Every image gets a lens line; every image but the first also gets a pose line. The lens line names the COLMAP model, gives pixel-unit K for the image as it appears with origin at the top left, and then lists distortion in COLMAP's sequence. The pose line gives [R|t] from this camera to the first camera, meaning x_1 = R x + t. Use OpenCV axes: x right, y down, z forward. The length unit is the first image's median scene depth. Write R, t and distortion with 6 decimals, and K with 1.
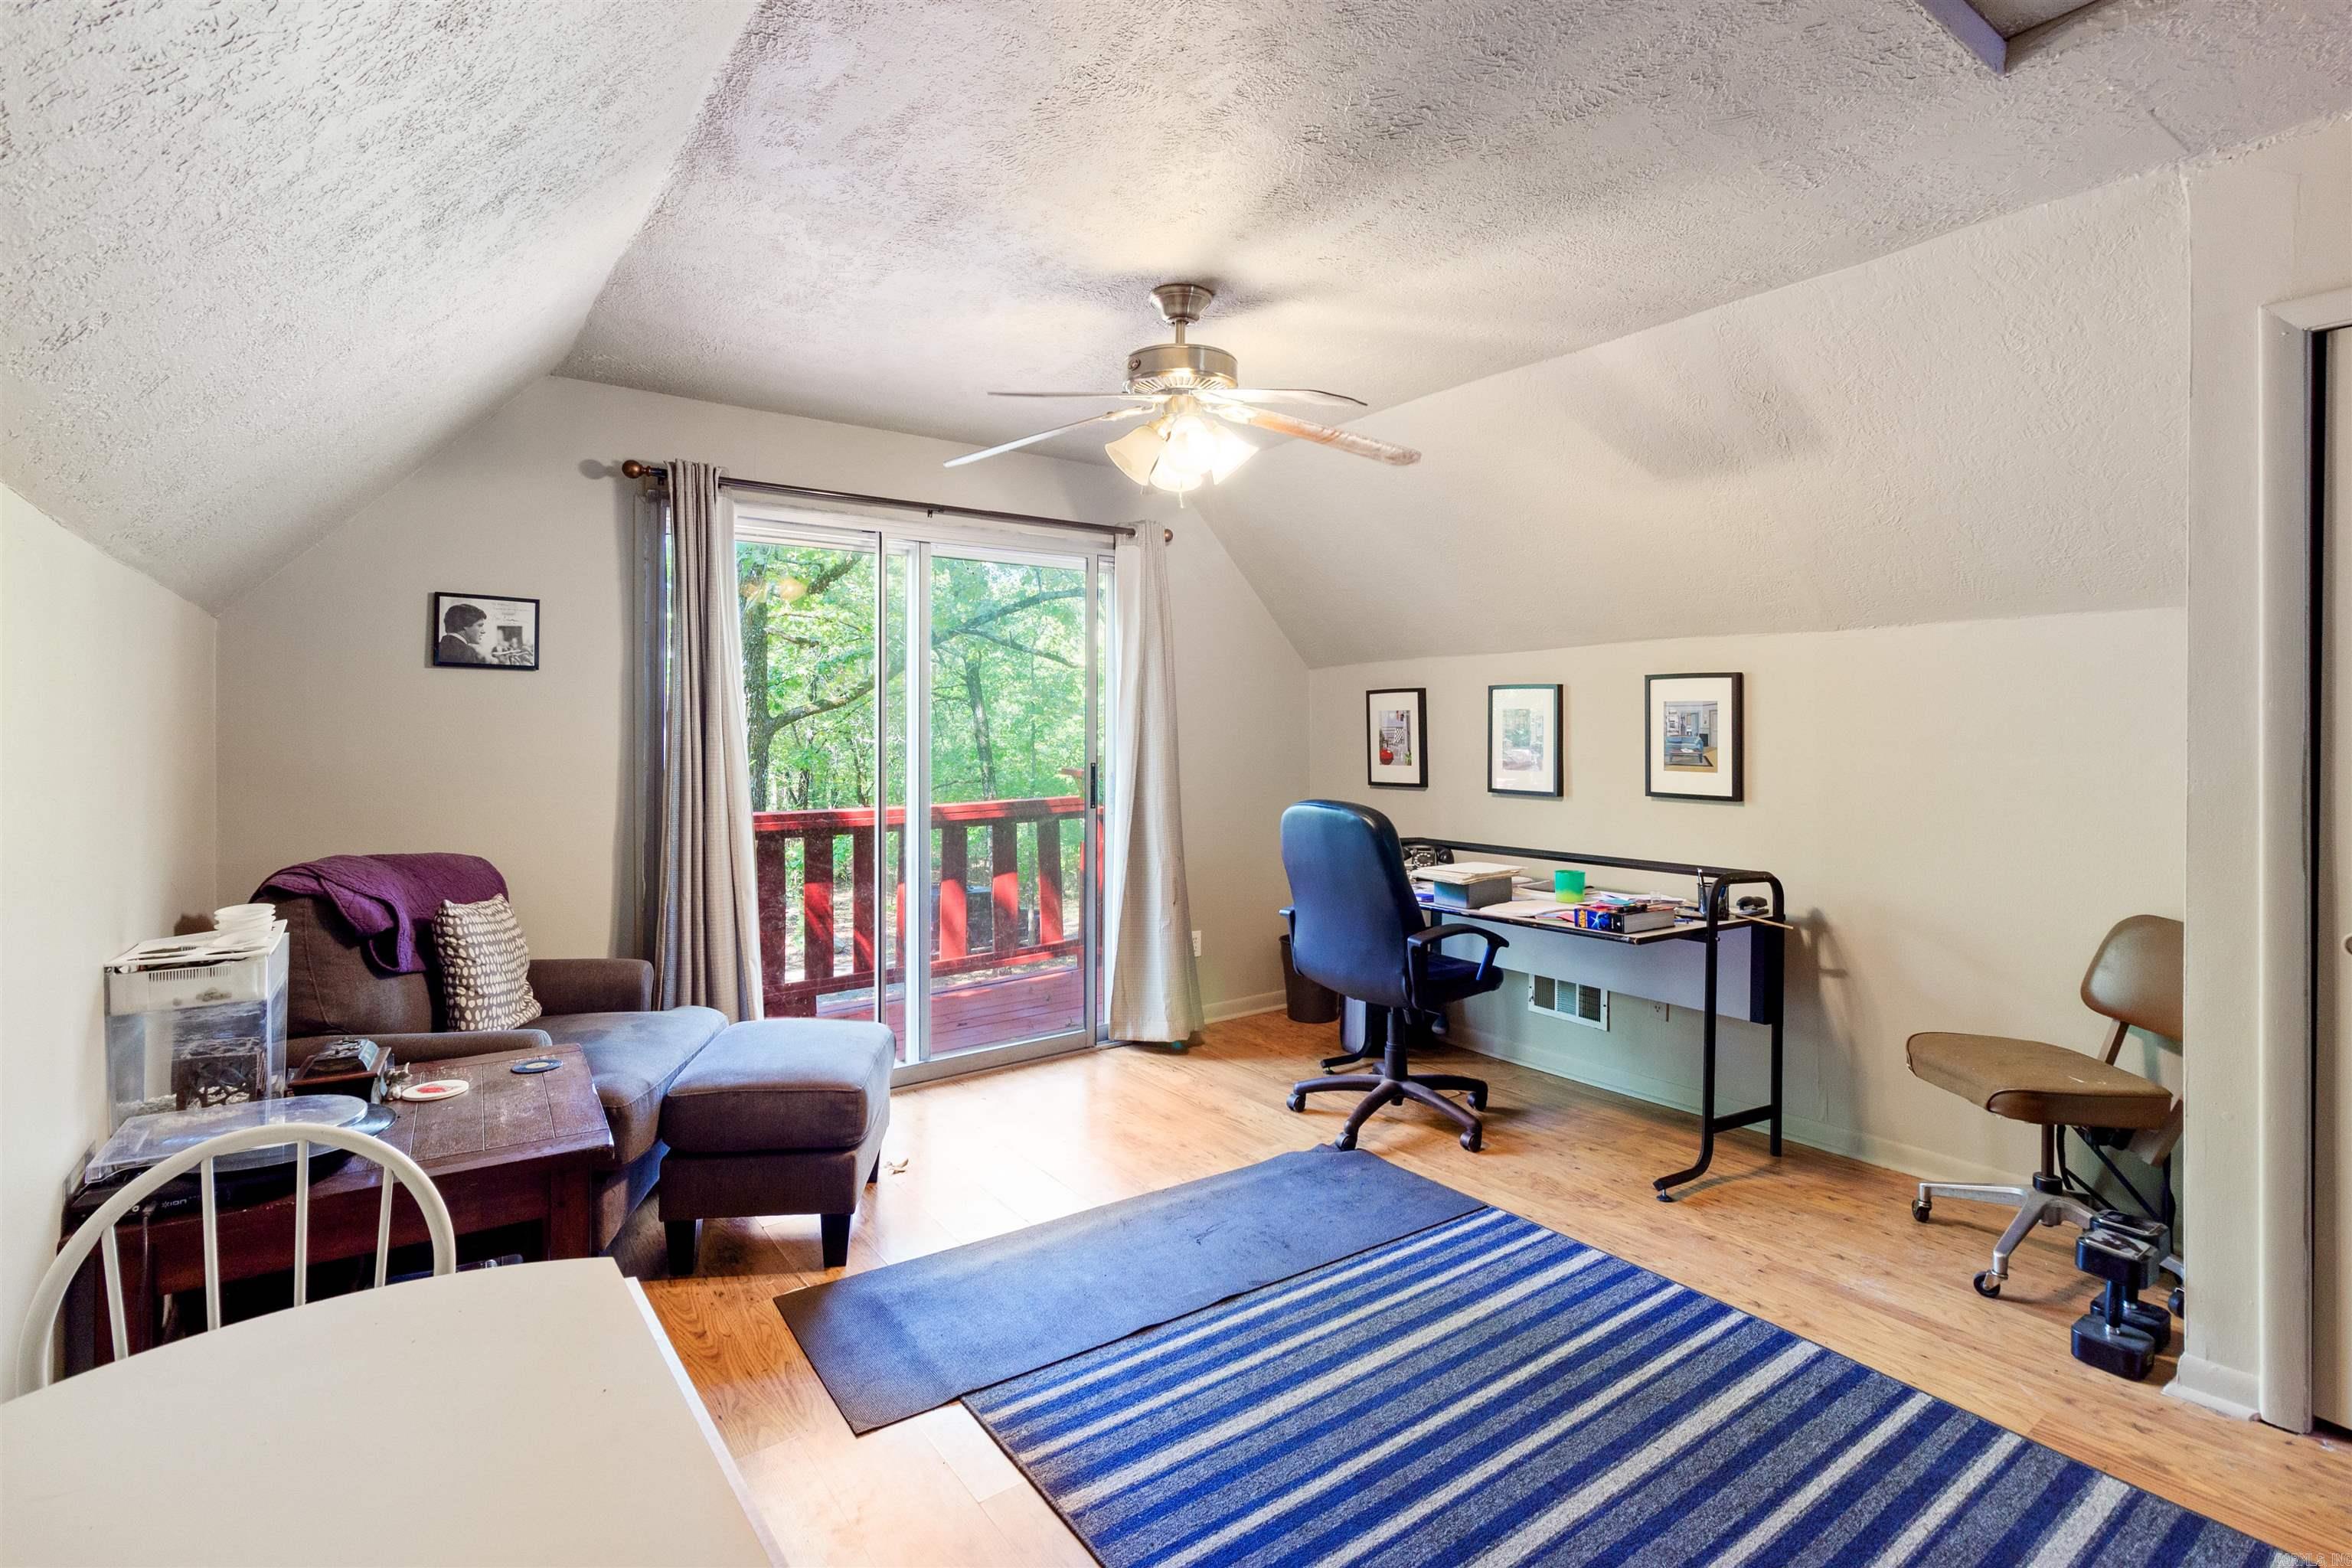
lens RADIAL K [[1089.3, 0, 1177.6], [0, 1089.3, 733.3], [0, 0, 1]] dist [0.000793, 0.000409]
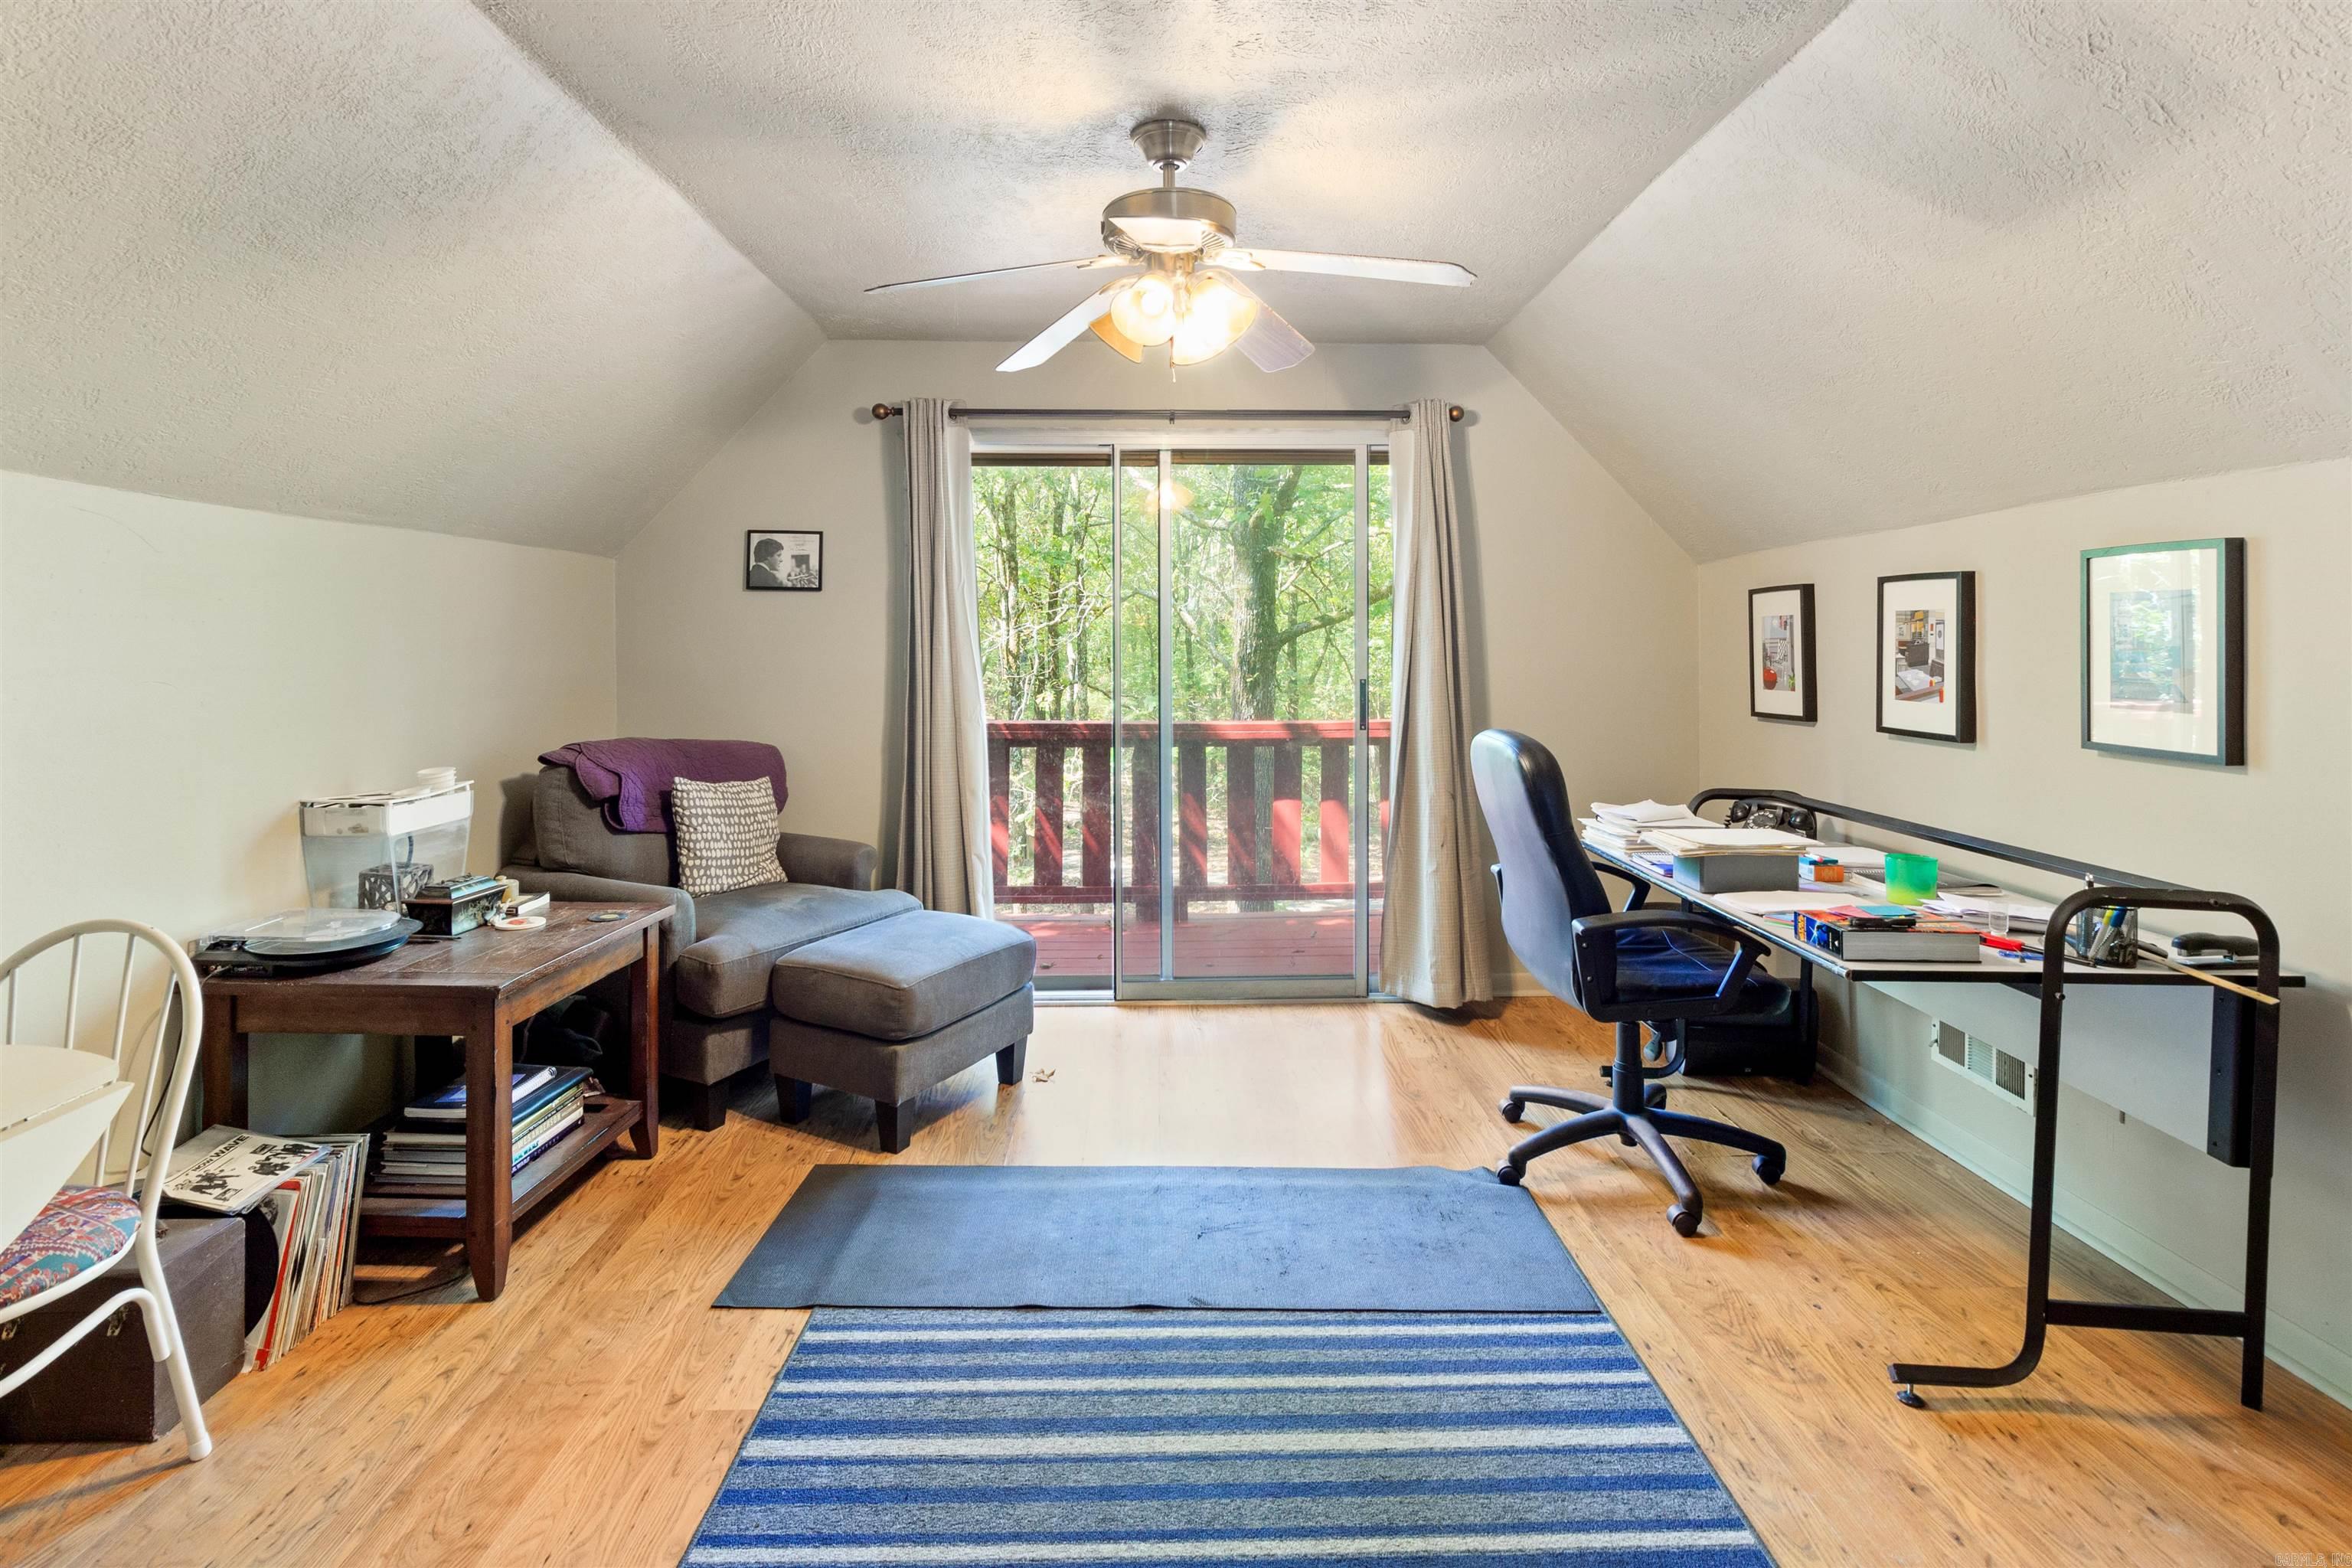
lens RADIAL K [[1100.0, 0, 1179.1], [0, 1100.0, 660.5], [0, 0, 1]] dist [-0.000005, 0.000232]
pose [[0.825200, 0.008550, -0.564775, 0.485595], [-0.002904, 0.999936, 0.010894, 0.004018], [0.564833, -0.007350, 0.825173, 0.274267]]
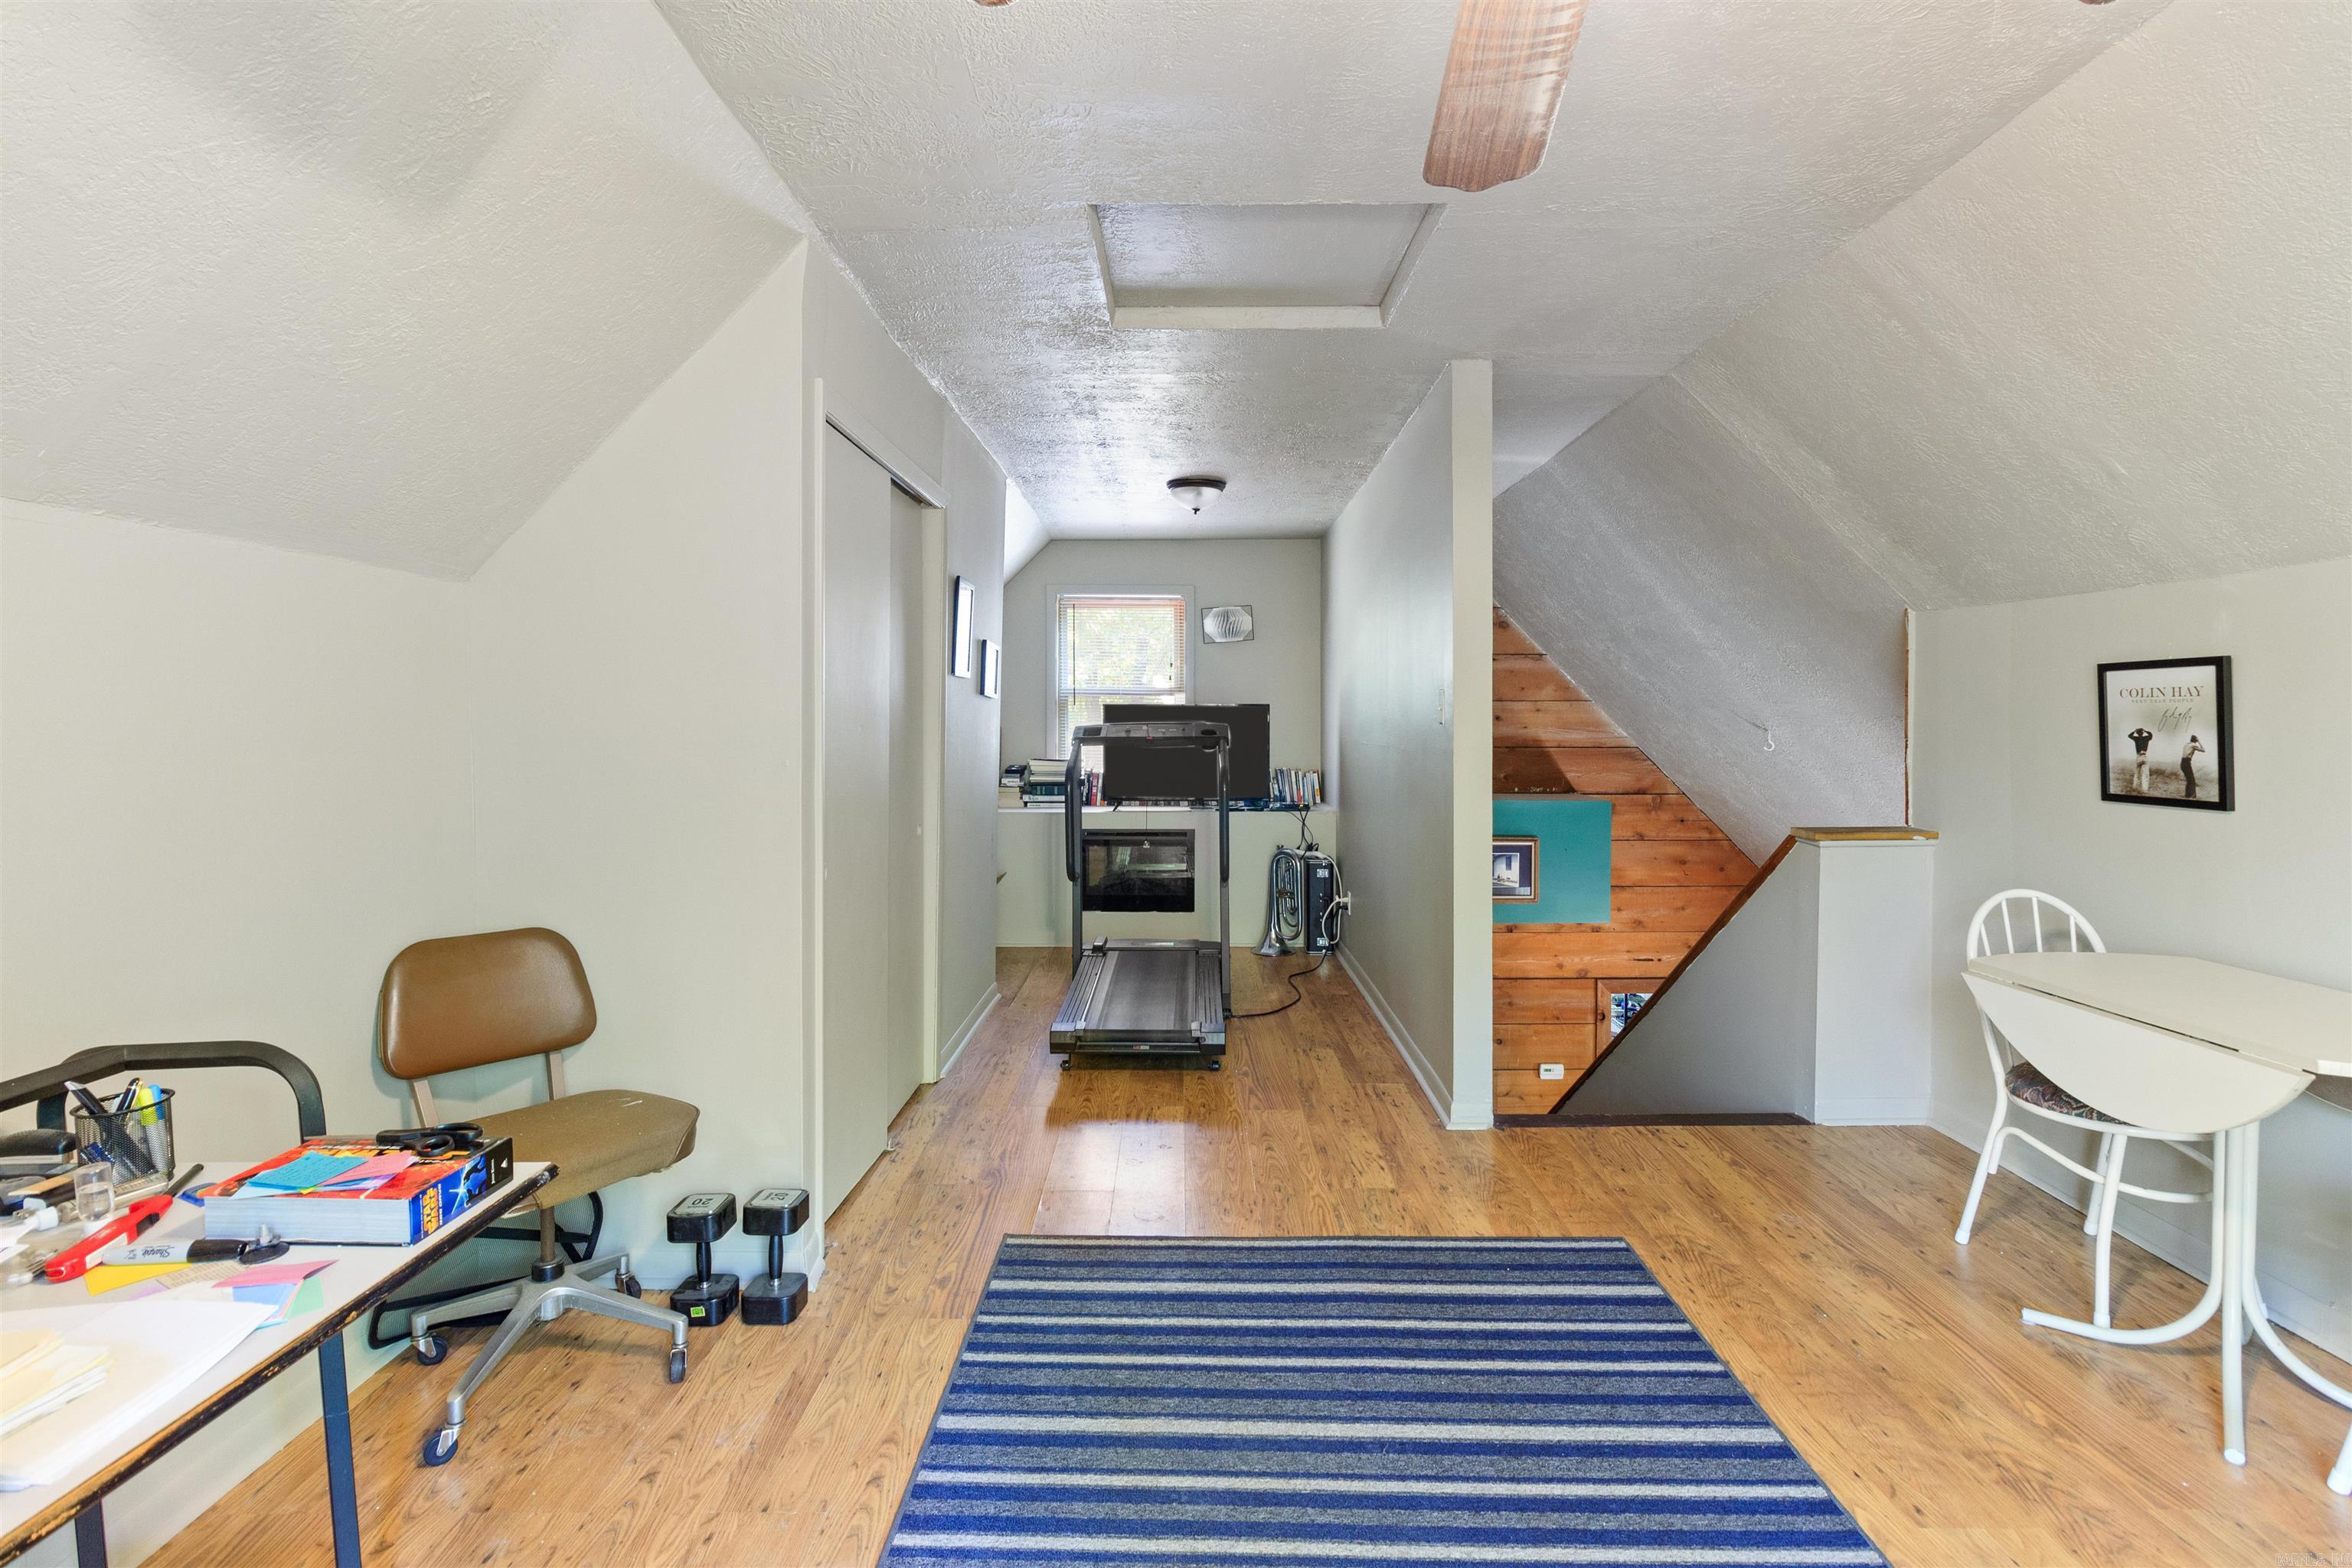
lens RADIAL K [[1089.3, 0, 1177.6], [0, 1089.3, 733.3], [0, 0, 1]] dist [0.000793, 0.000409]
pose [[-0.805566, -0.005473, 0.592481, -0.070019], [0.001193, 0.999940, 0.010859, 0.000206], [-0.592505, 0.009454, -0.805511, 1.283085]]
